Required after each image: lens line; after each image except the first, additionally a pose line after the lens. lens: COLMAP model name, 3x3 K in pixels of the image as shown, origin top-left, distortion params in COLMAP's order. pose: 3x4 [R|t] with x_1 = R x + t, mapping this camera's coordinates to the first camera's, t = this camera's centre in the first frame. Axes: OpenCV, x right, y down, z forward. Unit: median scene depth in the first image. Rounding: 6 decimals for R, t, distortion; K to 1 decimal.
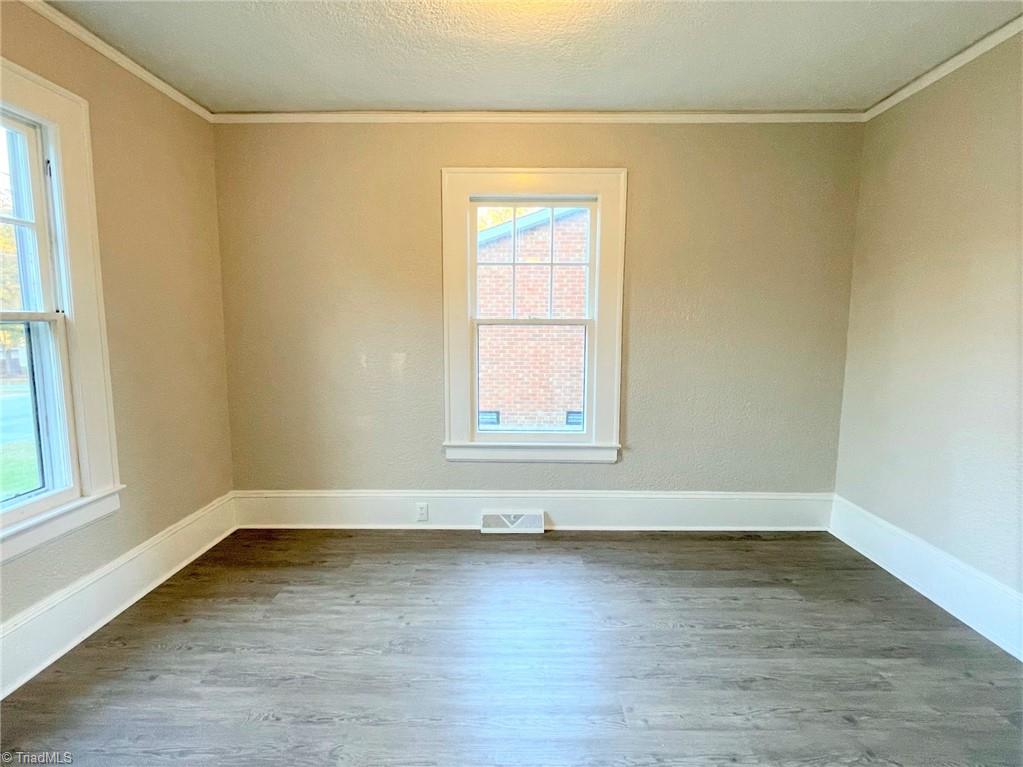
lens RADIAL K [[496.7, 0, 511.5], [0, 496.7, 383.5], [0, 0, 1]] dist [-0.002984, -0.000298]
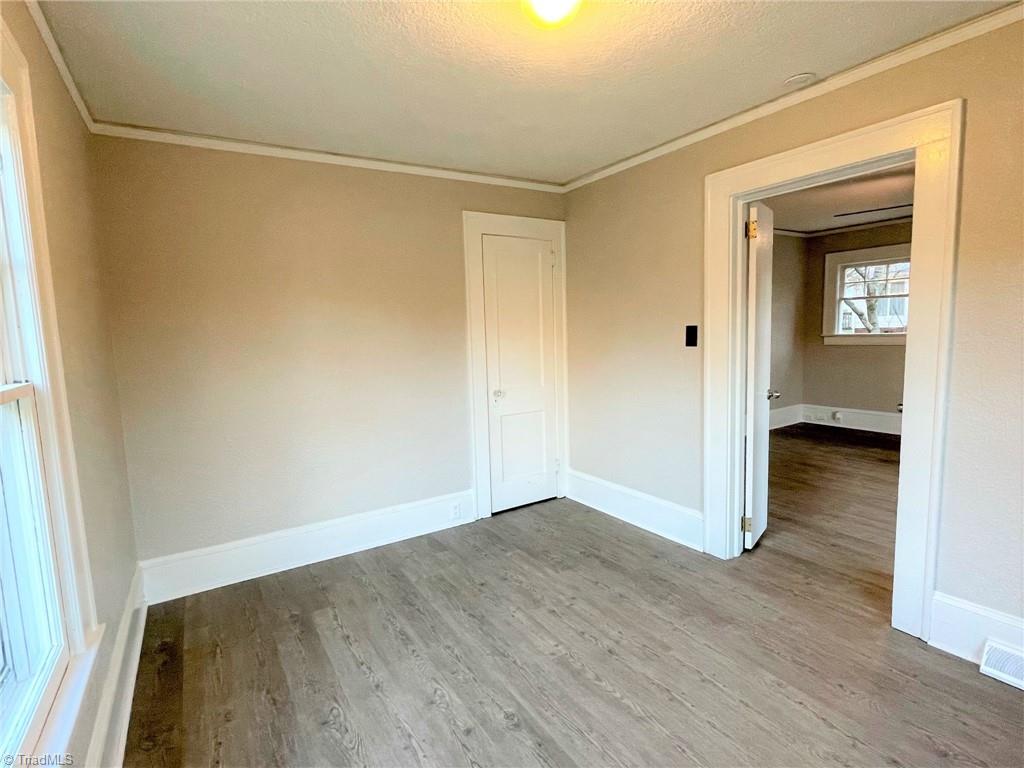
lens RADIAL K [[497.1, 0, 512.0], [0, 497.1, 384.0], [0, 0, 1]] dist [-0.002984, -0.000298]
pose [[-0.522789, -0.081521, 0.848555, -0.534342], [0.127755, 0.976683, 0.172540, -0.196273], [-0.842835, 0.198609, -0.500184, 1.120737]]
